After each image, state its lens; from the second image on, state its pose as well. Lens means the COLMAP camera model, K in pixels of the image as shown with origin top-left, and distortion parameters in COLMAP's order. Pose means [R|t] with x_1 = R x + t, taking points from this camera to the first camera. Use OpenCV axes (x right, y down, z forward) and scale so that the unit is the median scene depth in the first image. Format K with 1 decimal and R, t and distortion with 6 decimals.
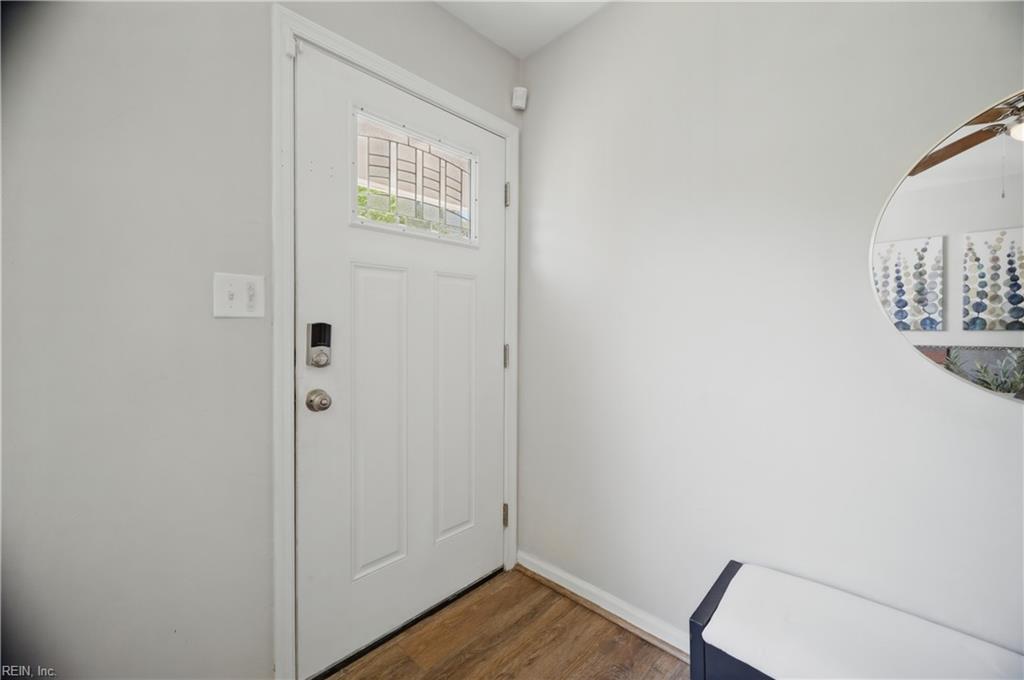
lens RADIAL K [[401.0, 0, 514.0], [0, 401.0, 337.2], [0, 0, 1]] dist [0.002871, -0.000832]
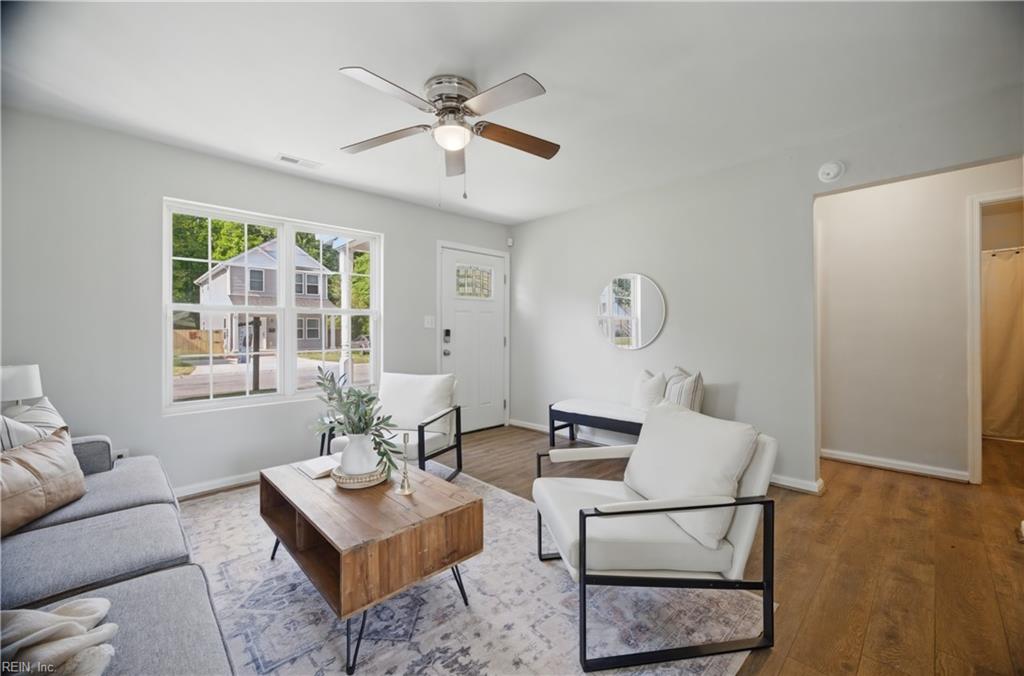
lens RADIAL K [[401.0, 0, 509.7], [0, 401.0, 335.5], [0, 0, 1]] dist [0.002871, -0.000832]
pose [[0.999032, -0.000380, -0.043997, 0.127012], [0.000231, 0.999994, -0.003388, 0.019167], [0.043998, 0.003374, 0.999026, -1.610578]]
